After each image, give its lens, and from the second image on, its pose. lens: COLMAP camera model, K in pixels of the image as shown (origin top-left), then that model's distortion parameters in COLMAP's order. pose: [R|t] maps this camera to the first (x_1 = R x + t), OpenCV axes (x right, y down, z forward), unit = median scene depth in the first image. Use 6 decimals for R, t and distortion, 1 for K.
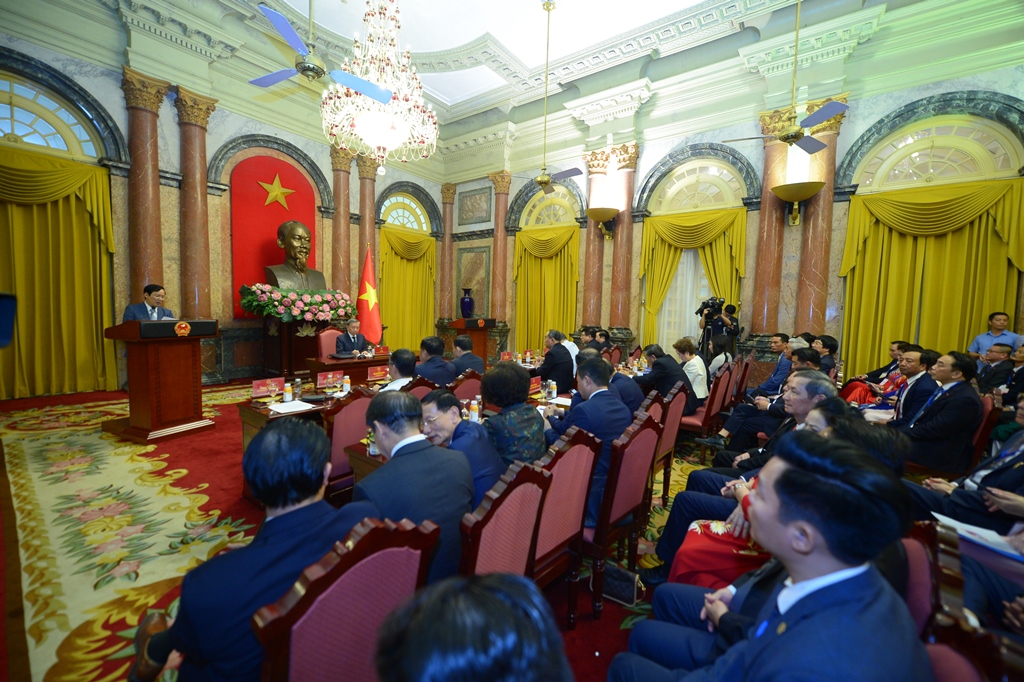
lens RADIAL K [[418.2, 0, 512.0], [0, 418.2, 341.0], [0, 0, 1]] dist [0.000892, 0.000073]
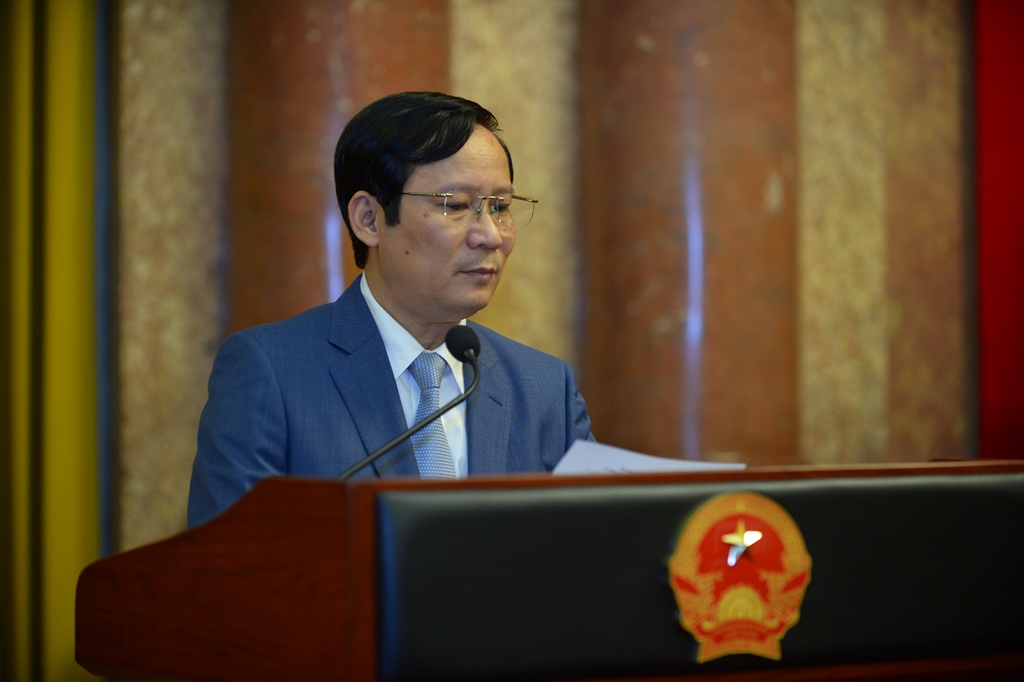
lens RADIAL K [[3734.2, 0, 512.0], [0, 3734.2, 341.0], [0, 0, 1]] dist [-0.061782, 1.988663]
pose [[0.791083, -0.031172, -0.610914, -0.230757], [-0.023310, 0.996439, -0.081028, -0.008977], [0.611265, 0.078341, 0.787539, 0.250663]]
